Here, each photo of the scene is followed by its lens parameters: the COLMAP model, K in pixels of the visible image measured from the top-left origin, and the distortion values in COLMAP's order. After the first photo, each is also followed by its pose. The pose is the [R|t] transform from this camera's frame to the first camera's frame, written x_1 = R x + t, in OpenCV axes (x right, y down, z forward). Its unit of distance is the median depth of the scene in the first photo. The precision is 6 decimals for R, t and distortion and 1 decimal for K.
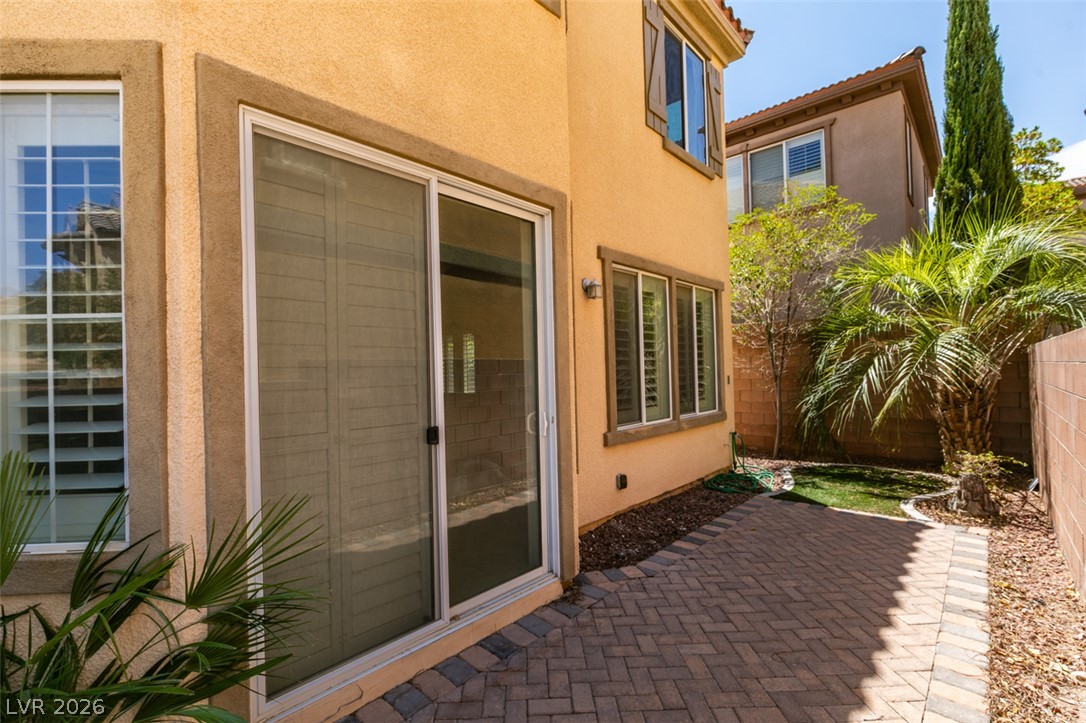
lens RADIAL K [[484.5, 0, 541.0], [0, 484.5, 364.5], [0, 0, 1]] dist [-0.001839, -0.000861]
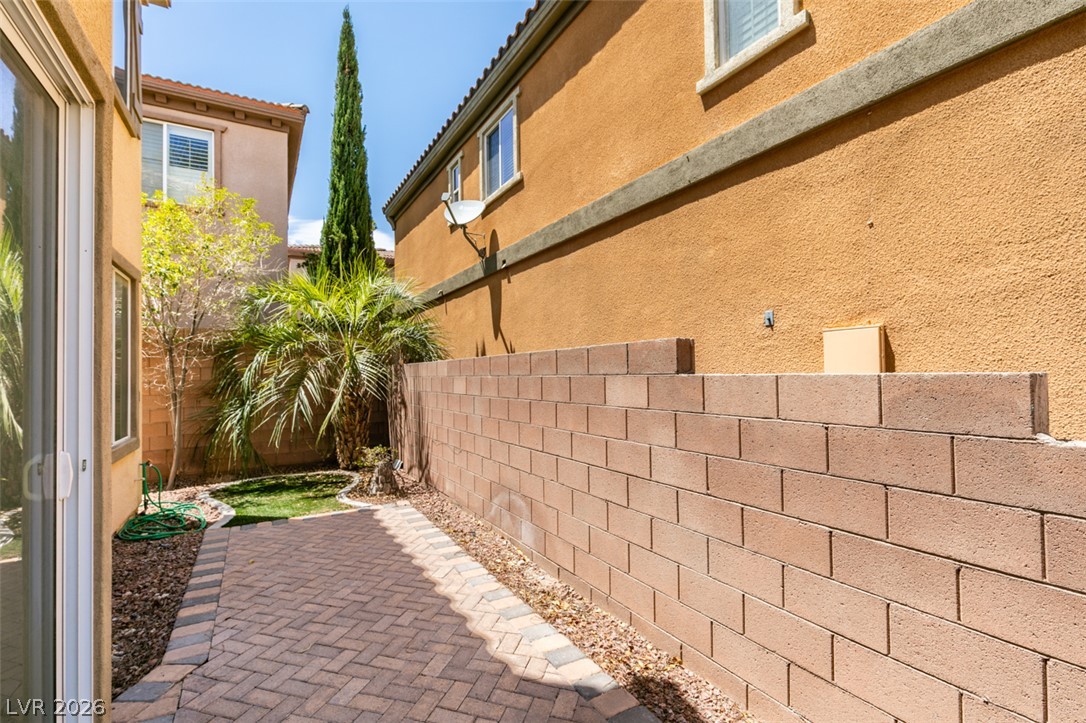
lens RADIAL K [[484.5, 0, 541.1], [0, 484.5, 363.1], [0, 0, 1]] dist [-0.001839, -0.000861]
pose [[0.297273, 0.038622, 0.954011, -0.236921], [-0.002572, 0.999210, -0.039650, 0.010342], [-0.954789, 0.009333, 0.297137, 0.209177]]
